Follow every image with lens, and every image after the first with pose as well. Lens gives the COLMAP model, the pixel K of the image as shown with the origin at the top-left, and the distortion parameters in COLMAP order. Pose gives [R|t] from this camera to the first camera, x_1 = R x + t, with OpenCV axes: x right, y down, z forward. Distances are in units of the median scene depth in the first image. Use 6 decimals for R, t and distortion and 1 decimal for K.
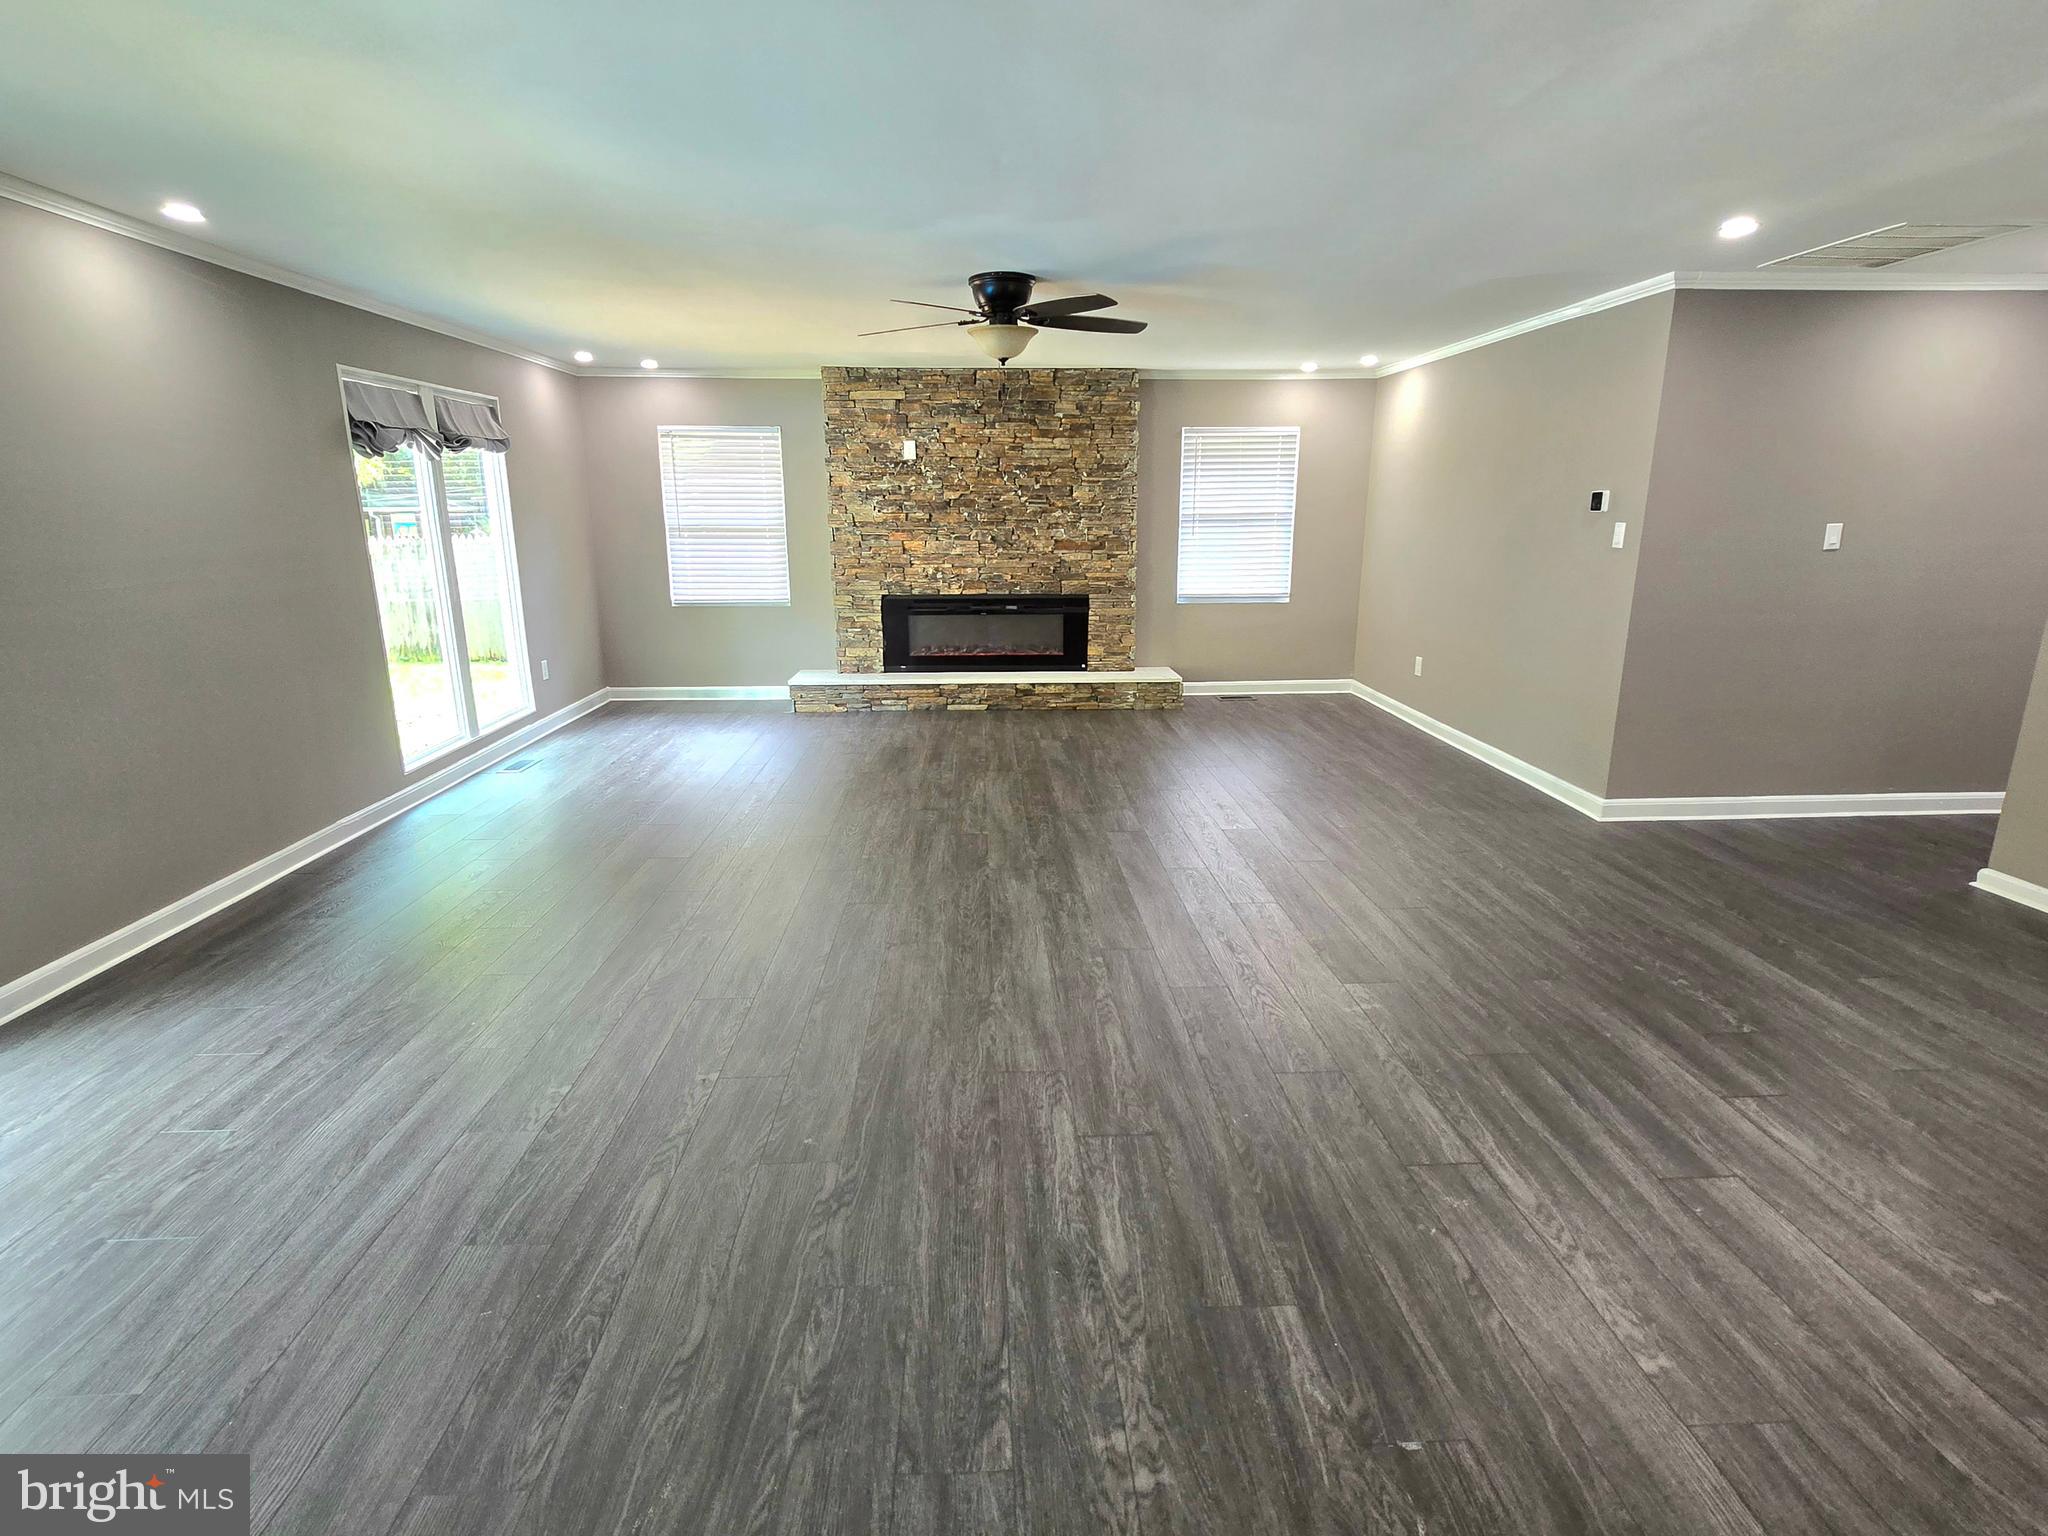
lens RADIAL K [[1117.1, 0, 1044.2], [0, 1117.1, 829.1], [0, 0, 1]] dist [-0.005817, -0.001297]
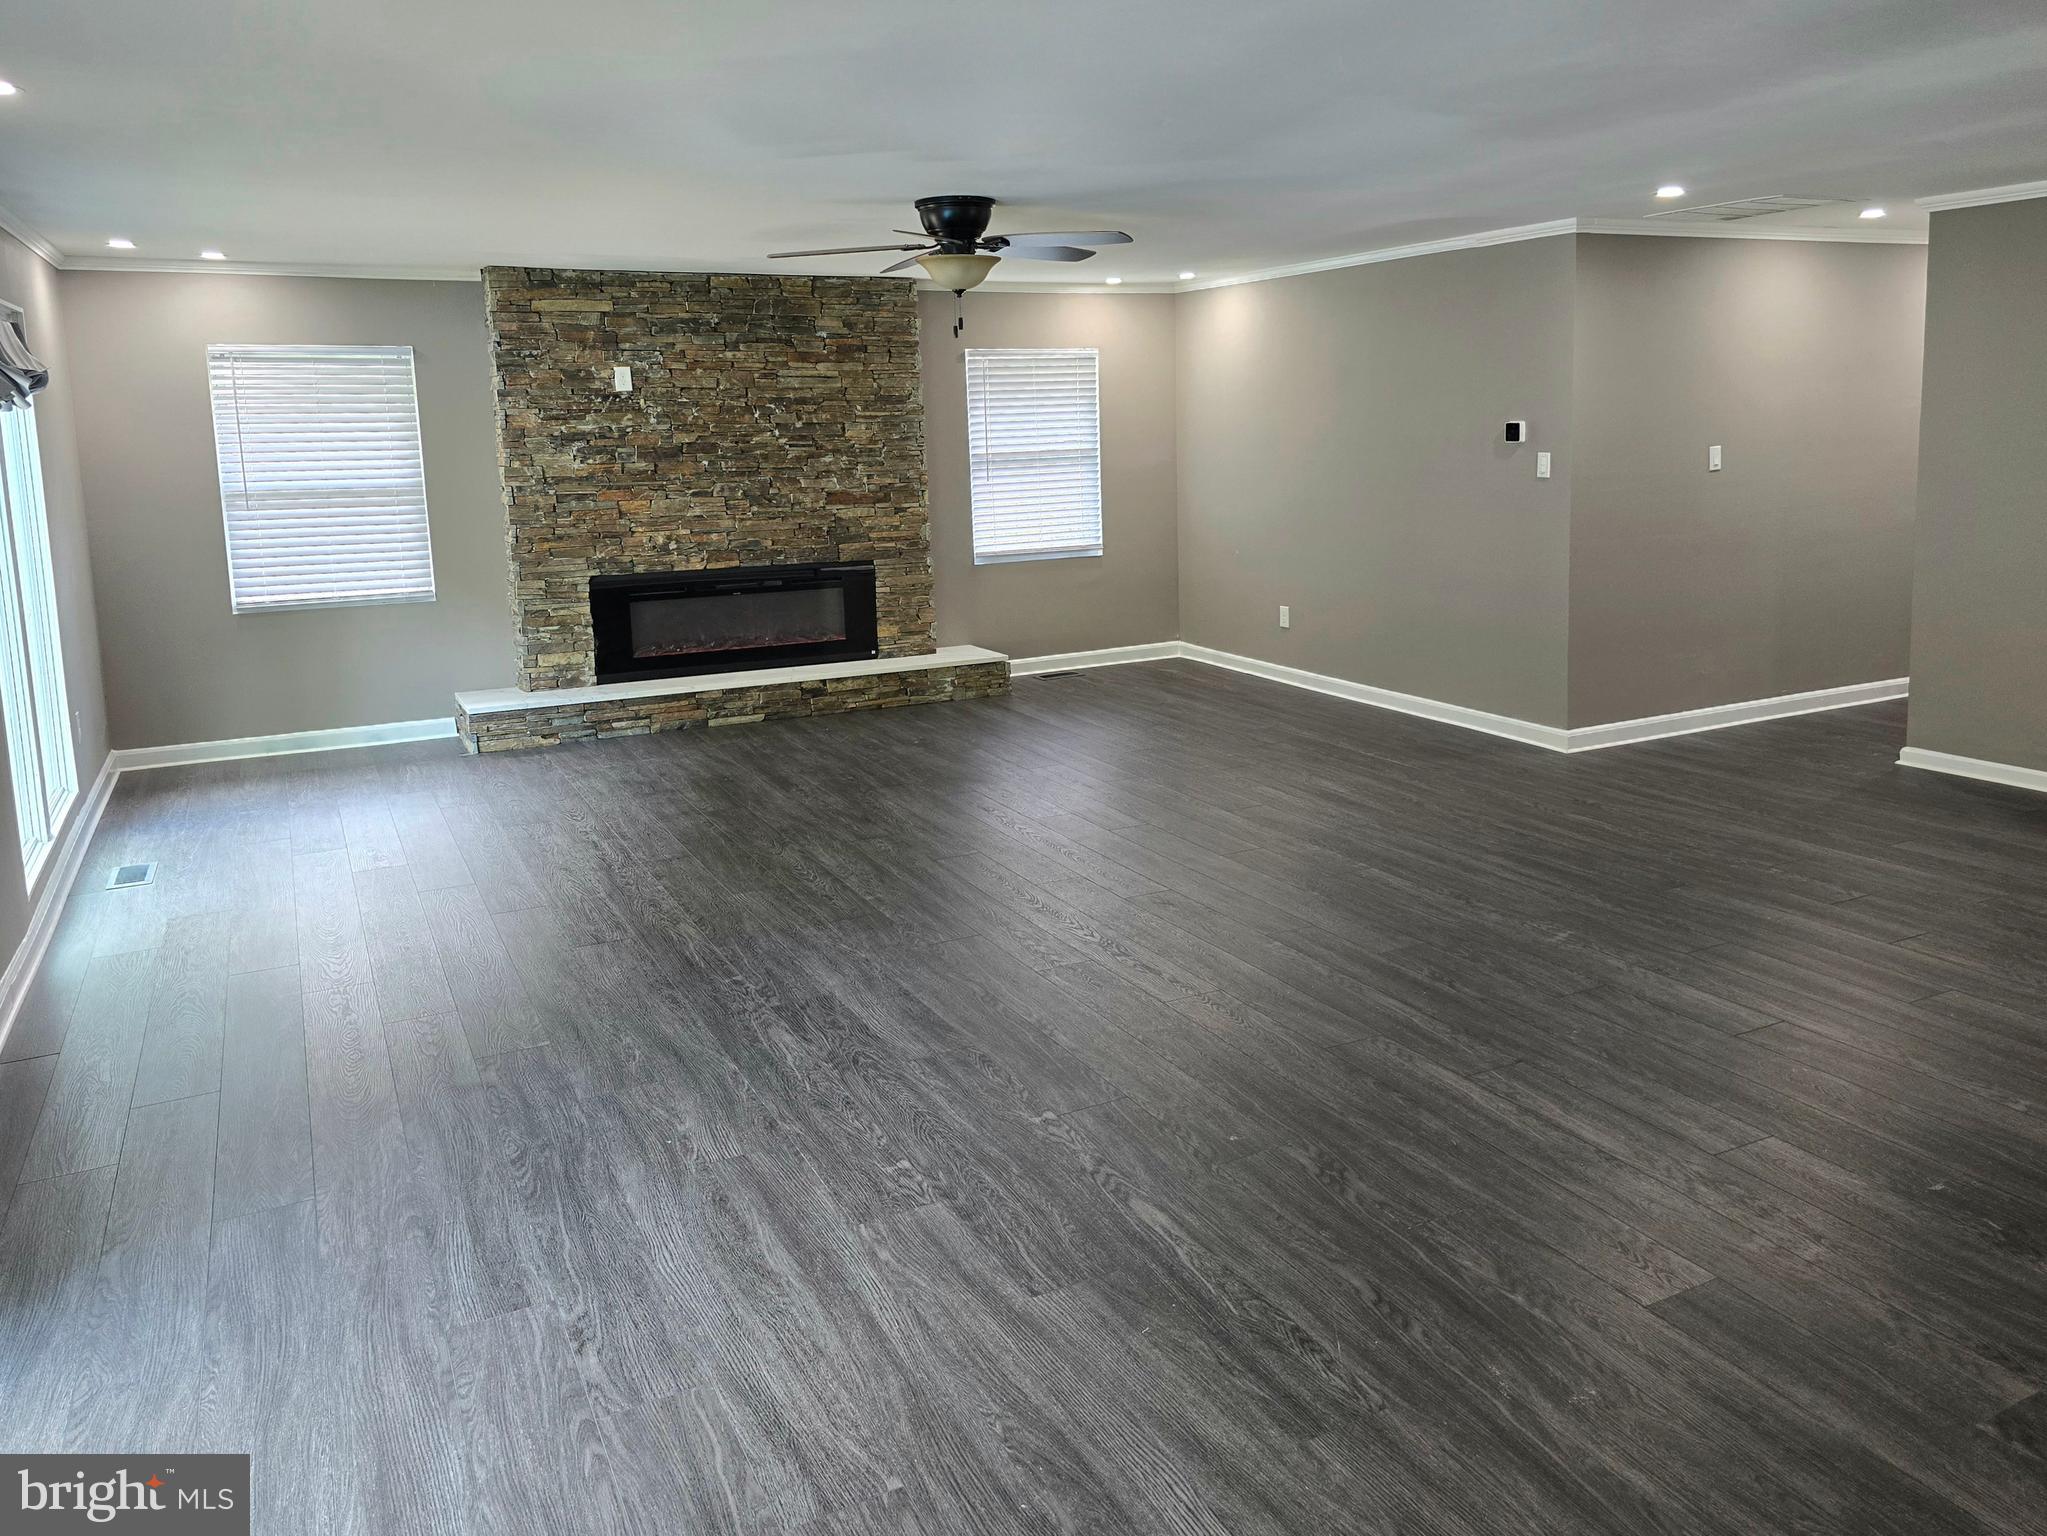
lens RADIAL K [[1599.0, 0, 1223.9], [0, 1599.0, 694.4], [0, 0, 1]] dist [0.050876, -0.004726]
pose [[0.889372, -0.097107, 0.446753, -0.254975], [0.148663, 0.985504, -0.081739, 0.007797], [-0.432339, 0.139112, 0.890916, -0.077959]]
